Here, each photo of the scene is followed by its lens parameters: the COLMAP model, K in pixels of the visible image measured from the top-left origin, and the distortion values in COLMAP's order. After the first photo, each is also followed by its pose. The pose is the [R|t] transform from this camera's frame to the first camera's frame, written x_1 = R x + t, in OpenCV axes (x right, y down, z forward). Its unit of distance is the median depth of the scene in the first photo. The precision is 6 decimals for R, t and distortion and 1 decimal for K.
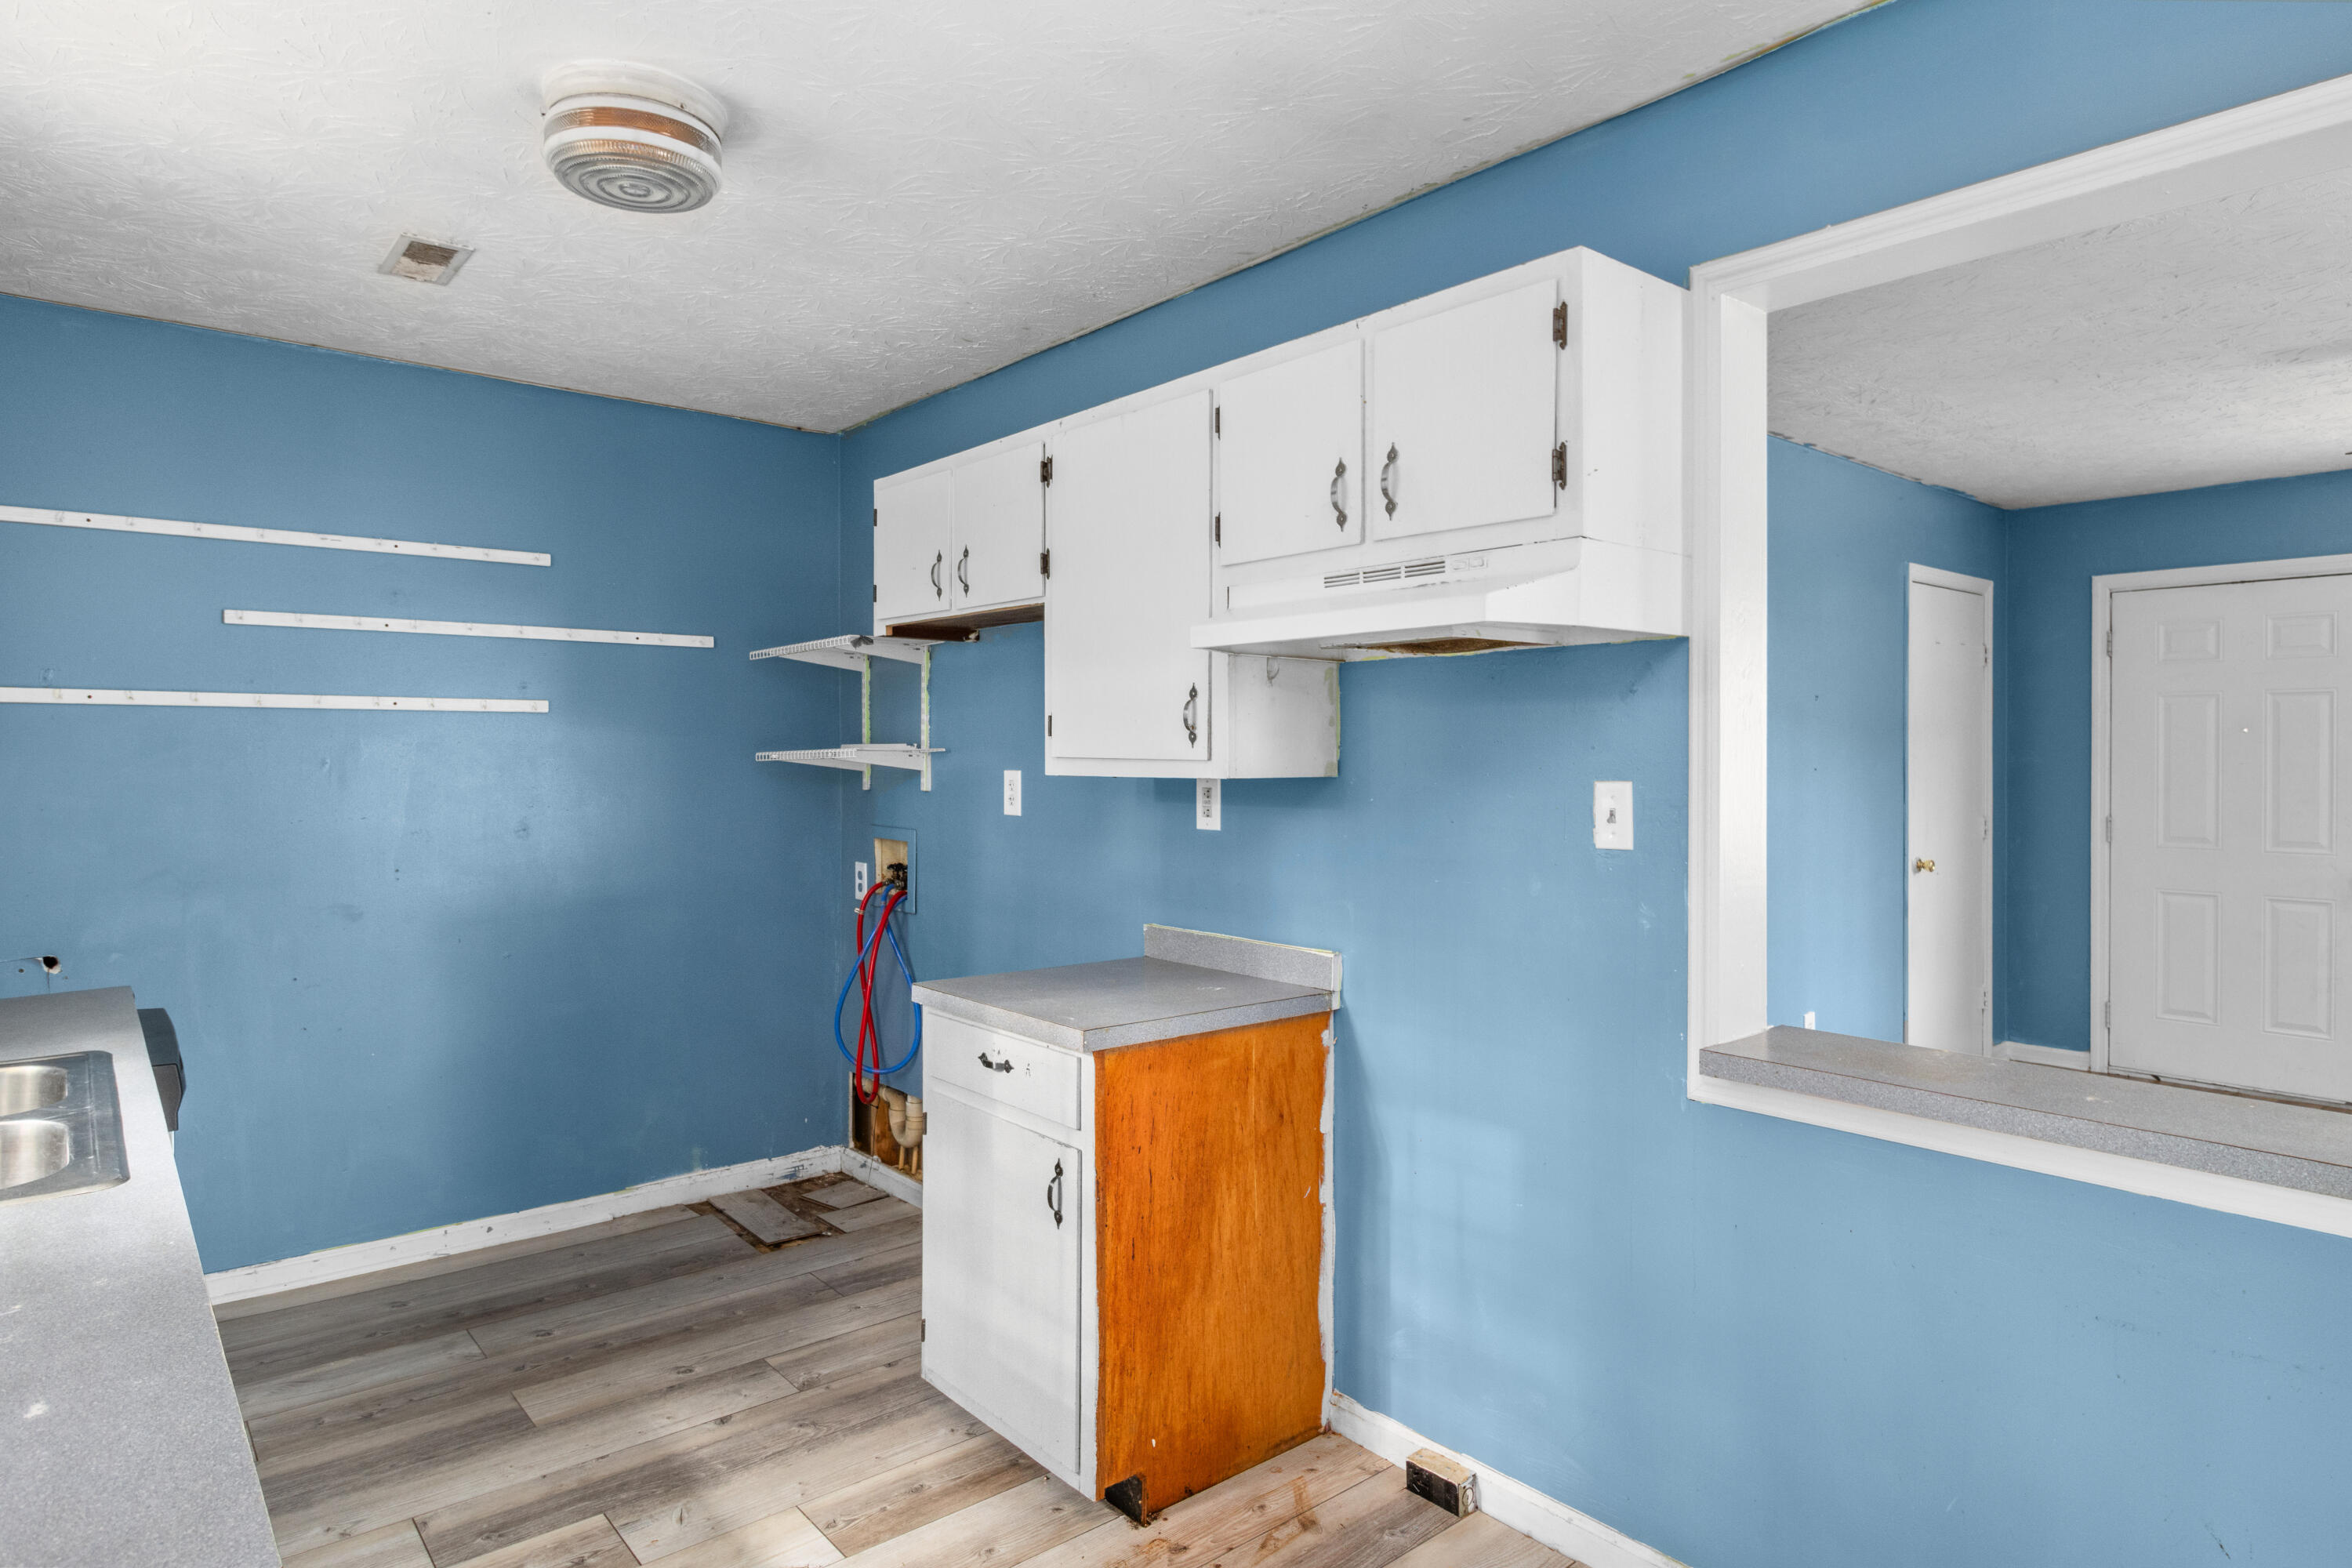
lens RADIAL K [[1320.0, 0, 1216.7], [0, 1320.0, 761.9], [0, 0, 1]] dist [0.000111, -0.007685]
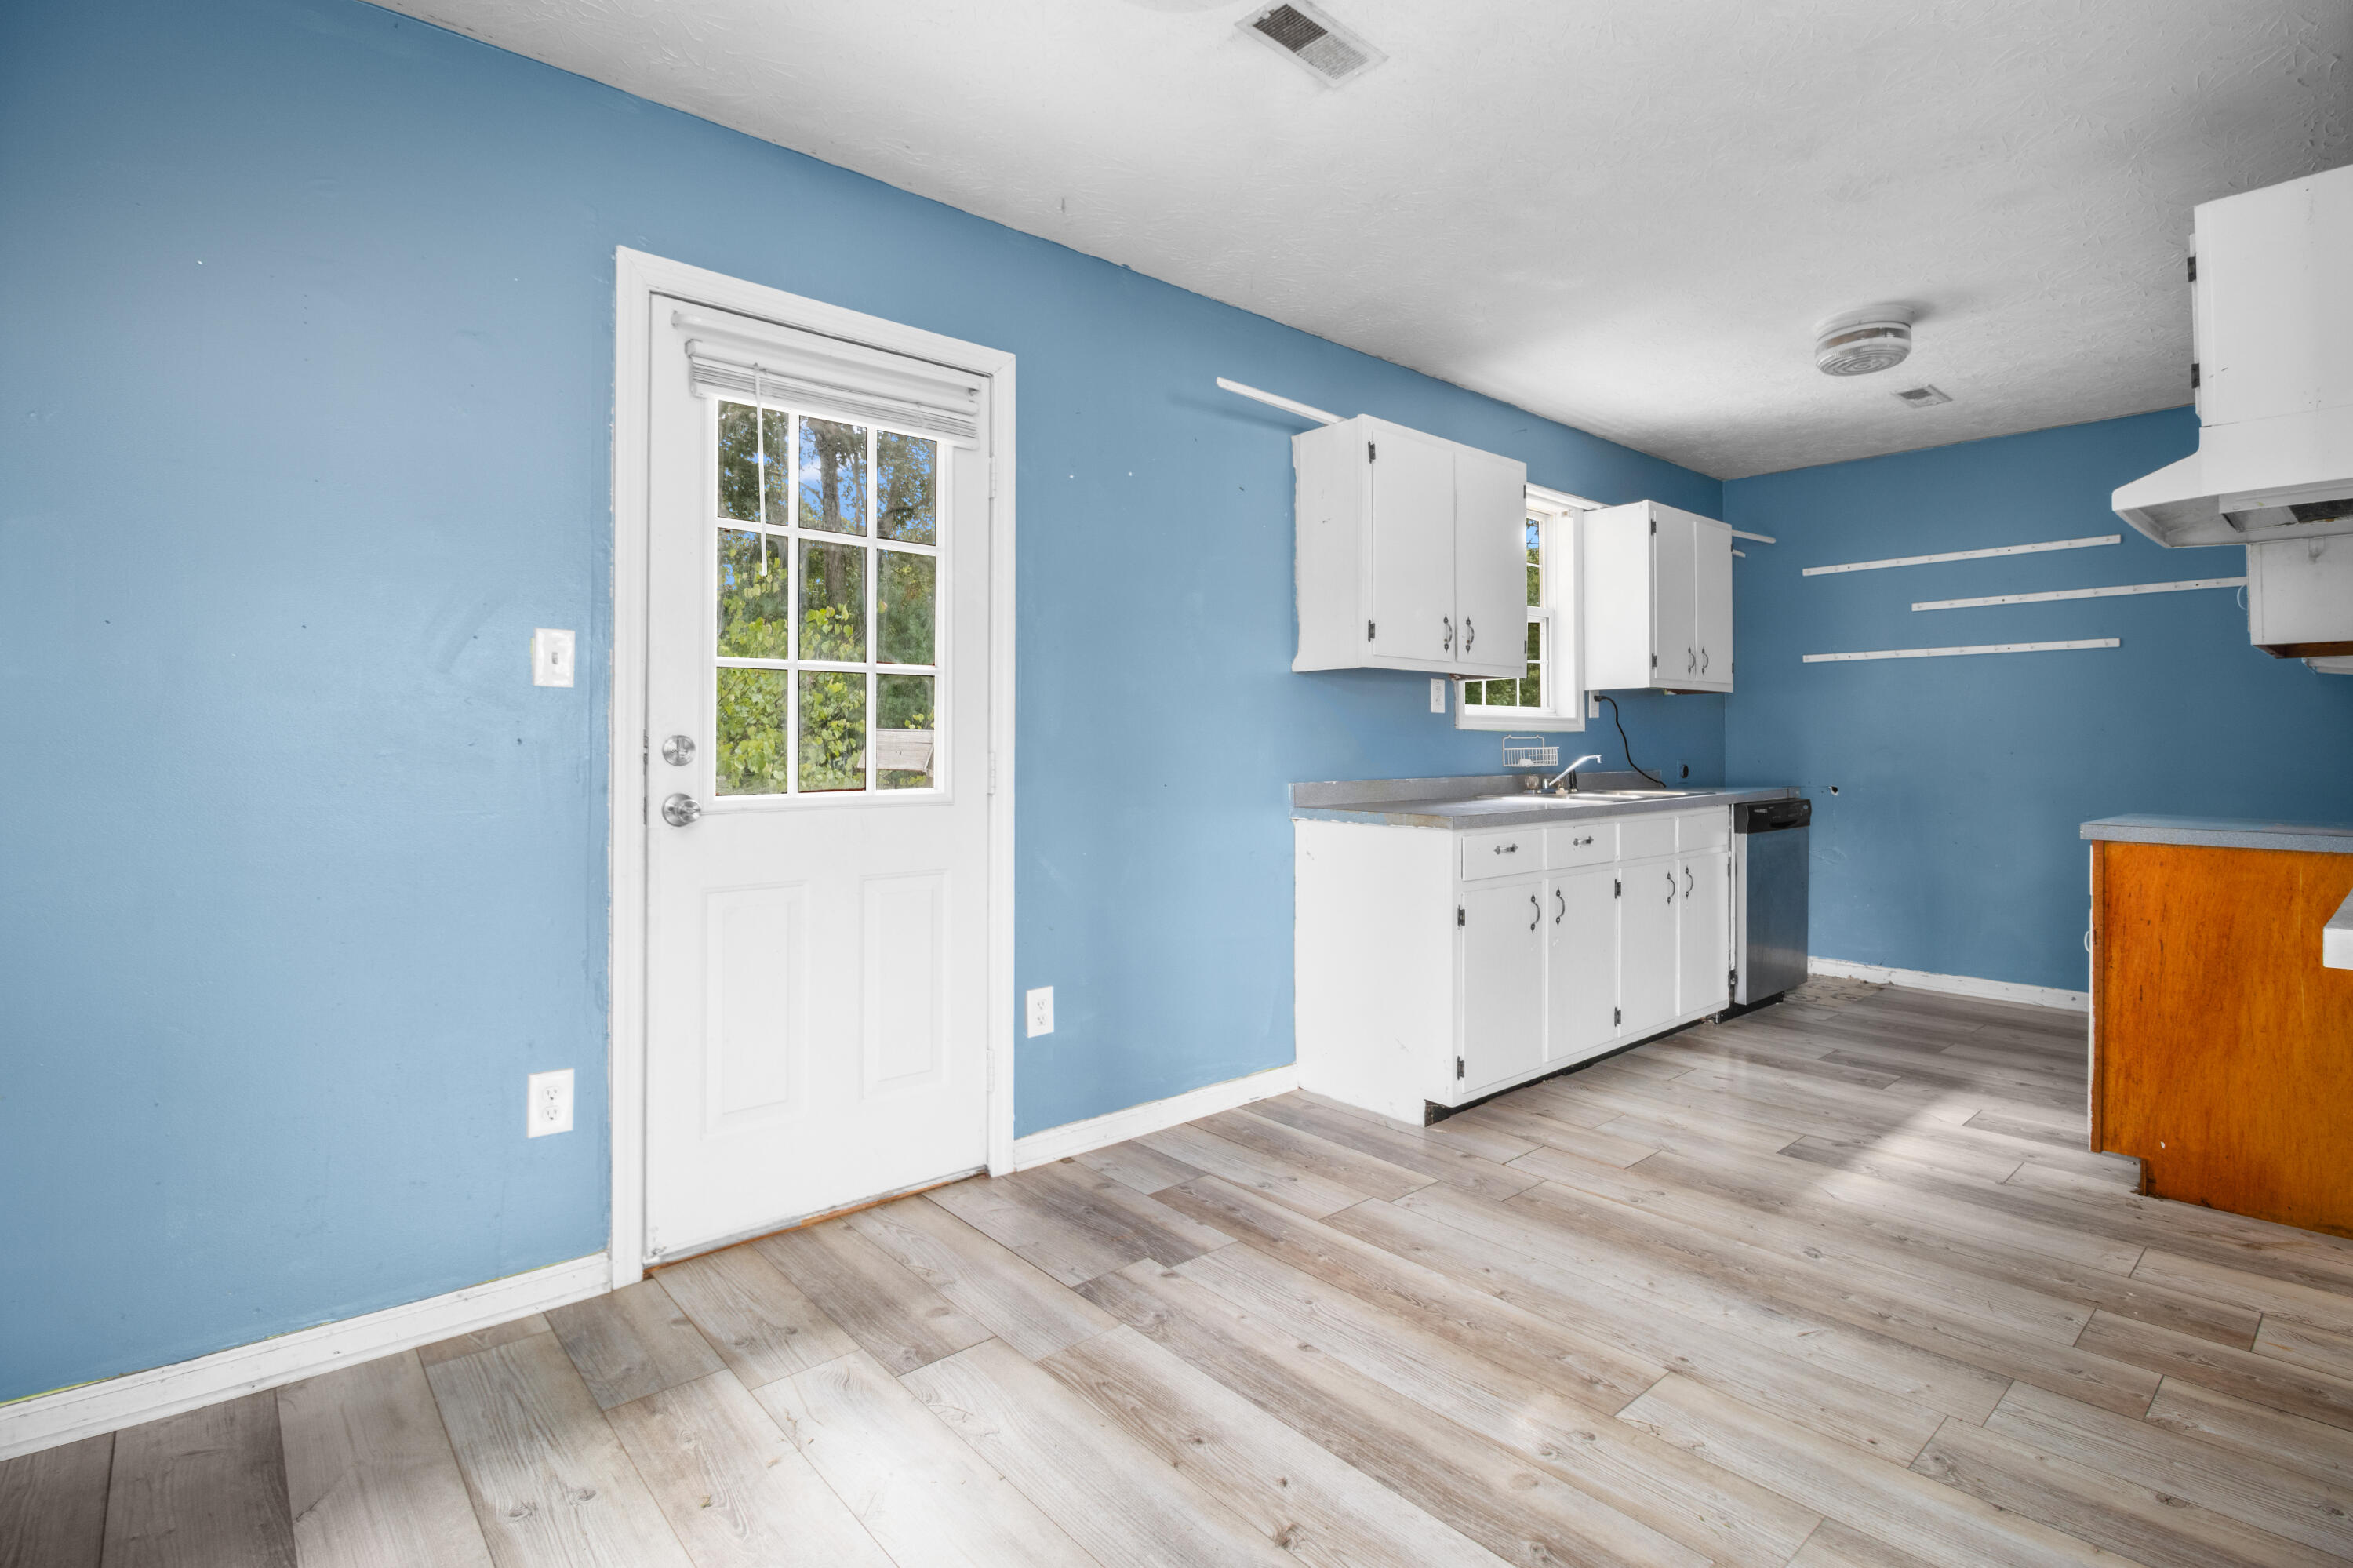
lens RADIAL K [[1124.8, 0, 1219.4], [0, 1124.8, 734.3], [0, 0, 1]] dist [-0.001584, -0.012915]
pose [[0.026016, -0.008665, -0.999624, 0.945218], [-0.005824, 0.999944, -0.008819, 0.103296], [0.999645, 0.006051, 0.025964, 0.012386]]
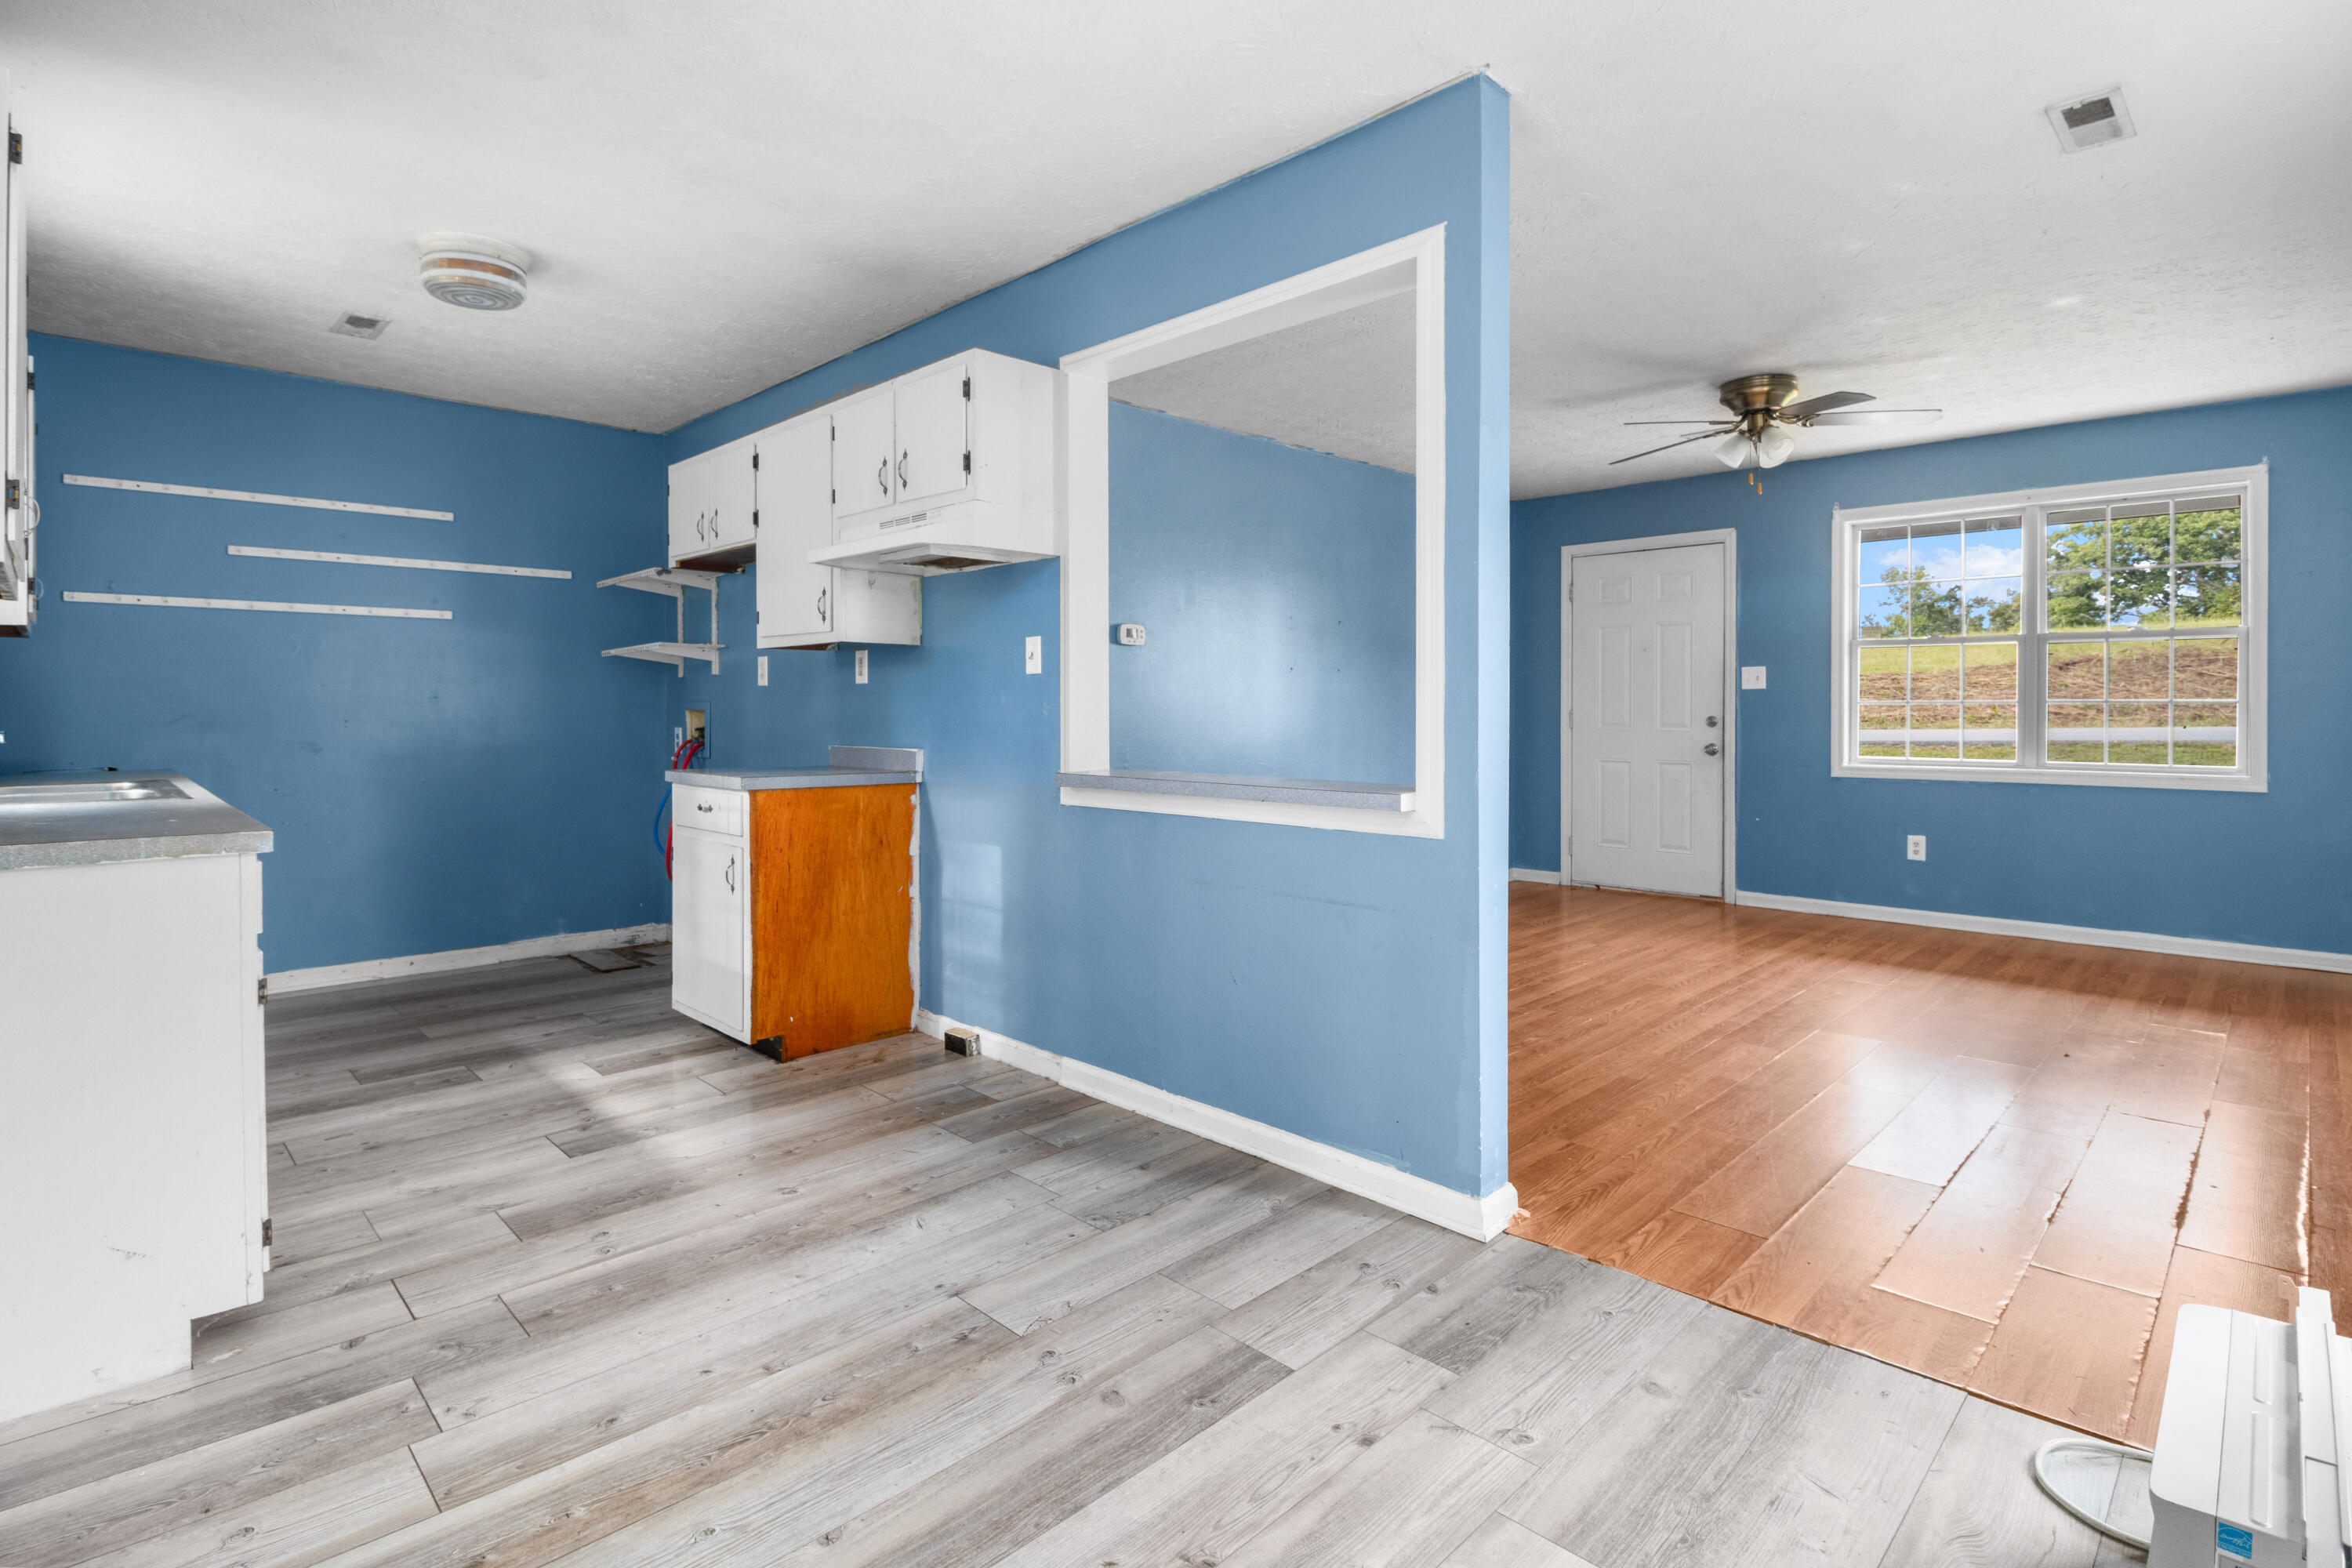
lens RADIAL K [[1124.3, 0, 1181.8], [0, 1124.3, 724.1], [0, 0, 1]] dist [-0.001584, -0.012915]
pose [[0.997391, 0.000313, 0.072193, 0.322996], [-0.000807, 0.999976, 0.006819, 0.102546], [-0.072189, -0.006860, 0.997367, -0.465762]]
